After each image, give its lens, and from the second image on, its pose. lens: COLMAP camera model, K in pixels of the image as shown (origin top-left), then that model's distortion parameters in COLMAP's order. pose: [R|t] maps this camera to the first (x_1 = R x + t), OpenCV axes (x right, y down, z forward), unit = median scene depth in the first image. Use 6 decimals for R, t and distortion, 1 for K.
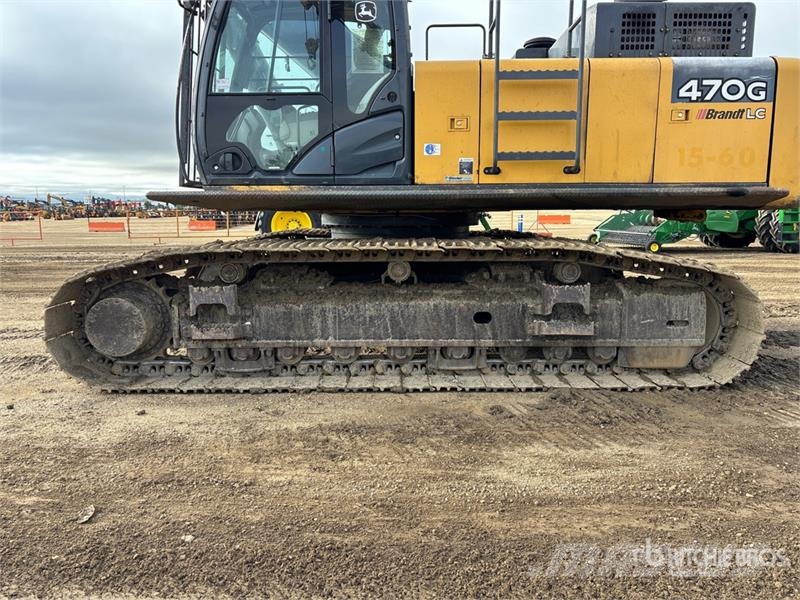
lens RADIAL K [[599.9, 0, 401.7], [0, 599.9, 301.1], [0, 0, 1]] dist [0.049823, -0.058844]
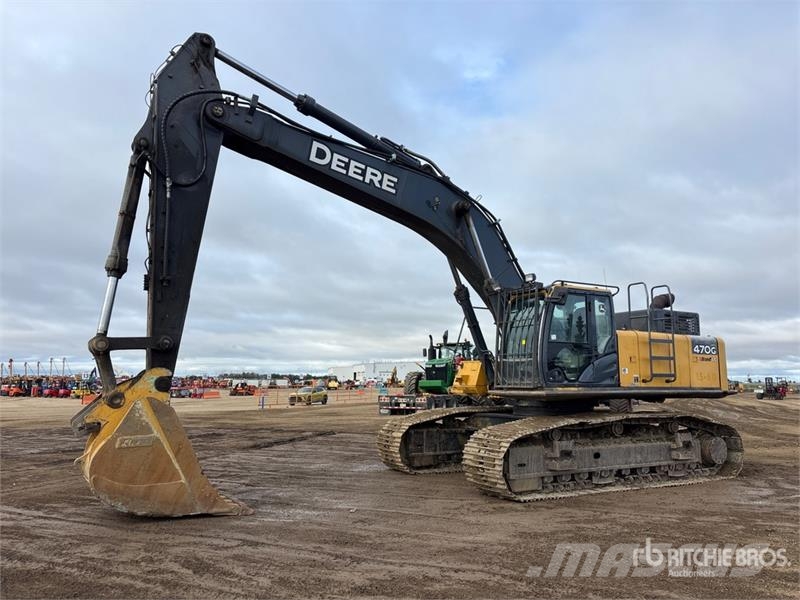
lens RADIAL K [[599.9, 0, 401.7], [0, 599.9, 301.1], [0, 0, 1]] dist [0.049823, -0.058844]
pose [[0.847440, 0.072321, 0.525942, -1.782046], [0.073255, 0.965272, -0.250767, -0.011514], [-0.525813, 0.251038, 0.812712, -0.392688]]
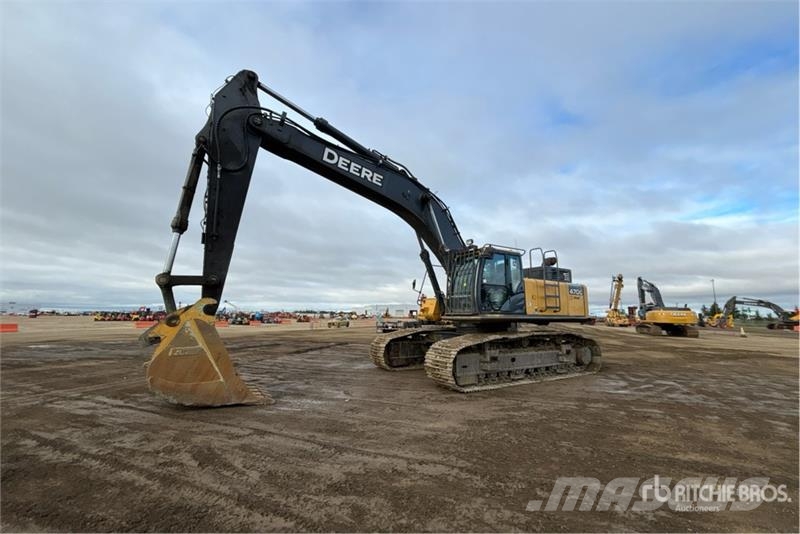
lens RADIAL K [[317.0, 0, 400.0], [0, 317.0, 267.0], [0, 0, 1]] dist [0.001174, -0.000133]
pose [[0.832434, 0.089002, 0.546930, -1.525235], [0.072505, 0.961037, -0.266742, -0.035860], [-0.549360, 0.261700, 0.793547, -0.047610]]
